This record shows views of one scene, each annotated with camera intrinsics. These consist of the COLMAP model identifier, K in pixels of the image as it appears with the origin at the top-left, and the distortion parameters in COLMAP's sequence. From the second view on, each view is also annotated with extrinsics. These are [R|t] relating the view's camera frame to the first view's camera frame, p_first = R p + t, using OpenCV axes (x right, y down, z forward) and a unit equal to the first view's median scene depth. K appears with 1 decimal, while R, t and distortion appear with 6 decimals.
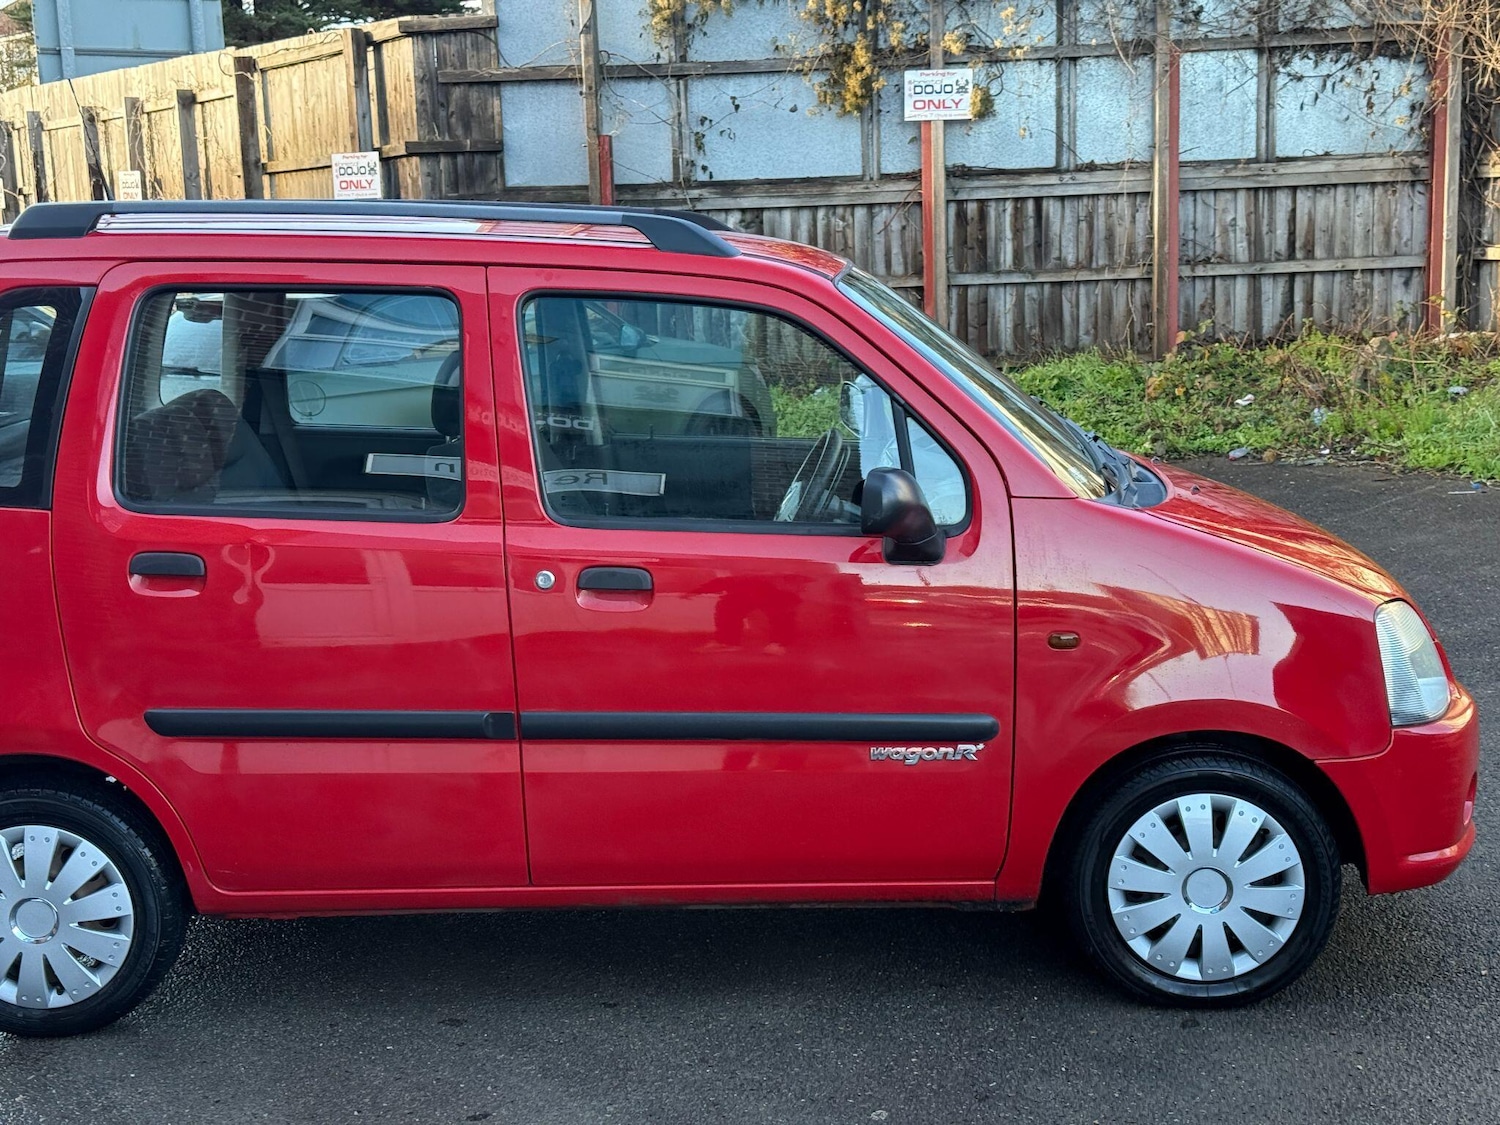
lens RADIAL K [[2141.3, 0, 727.1], [0, 2141.3, 552.0], [0, 0, 1]] dist [0.069113, 0.000000]
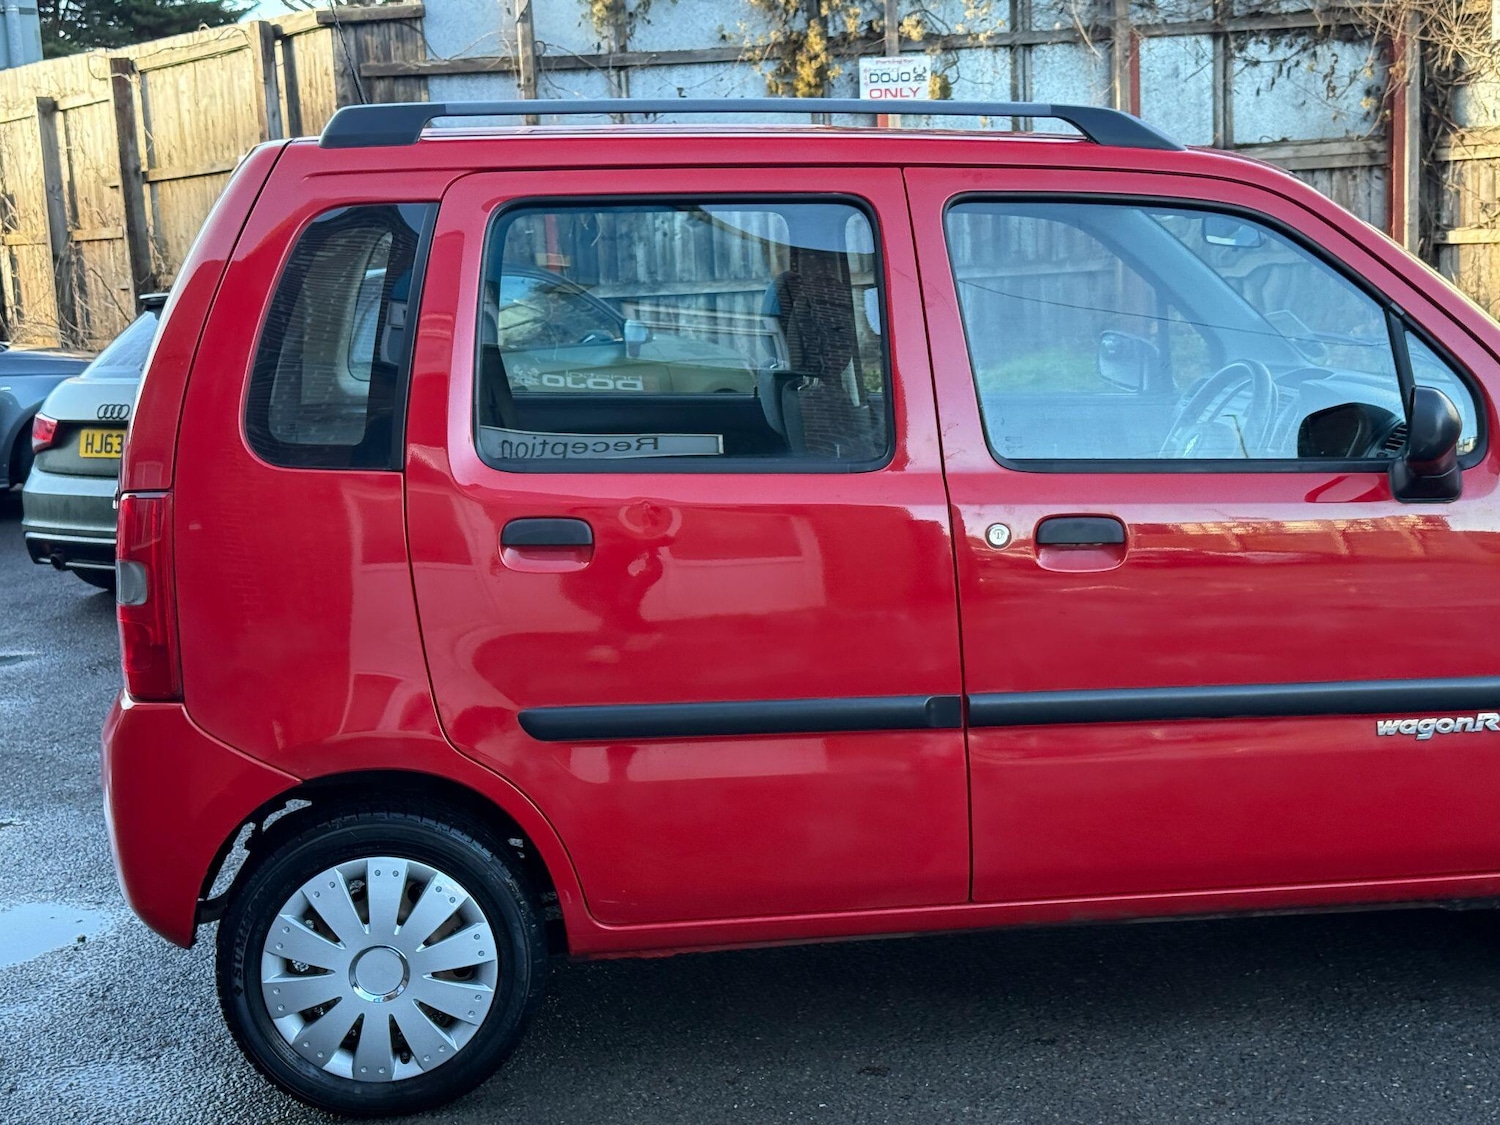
lens RADIAL K [[2141.3, 0, 731.1], [0, 2141.3, 553.0], [0, 0, 1]] dist [0.069113, 0.000000]
pose [[0.993053, -0.033589, 0.112774, -0.089527], [0.035426, 0.999270, -0.014321, 0.008817], [-0.112211, 0.018216, 0.993517, 0.054848]]
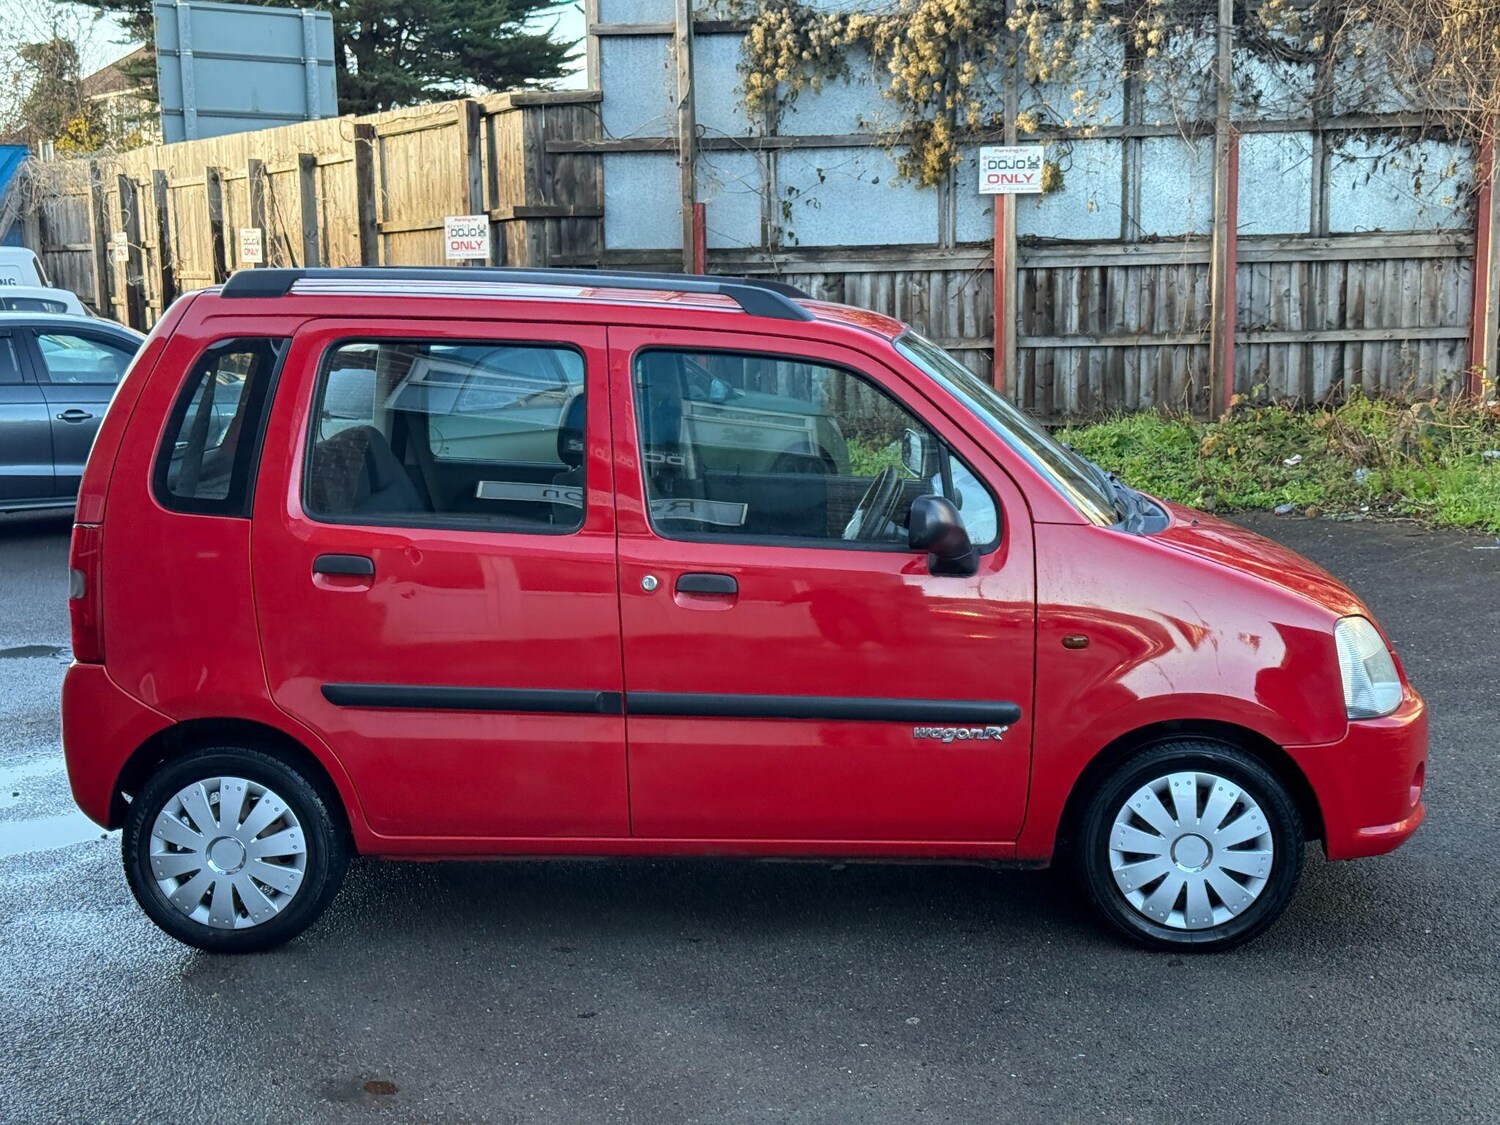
lens RADIAL K [[2141.3, 0, 739.3], [0, 2141.3, 562.7], [0, 0, 1]] dist [0.069113, 0.000000]
pose [[0.999269, 0.020032, -0.032545, 0.001853], [-0.020727, 0.999562, -0.021136, 0.008148], [0.032107, 0.021795, 0.999247, -0.068722]]
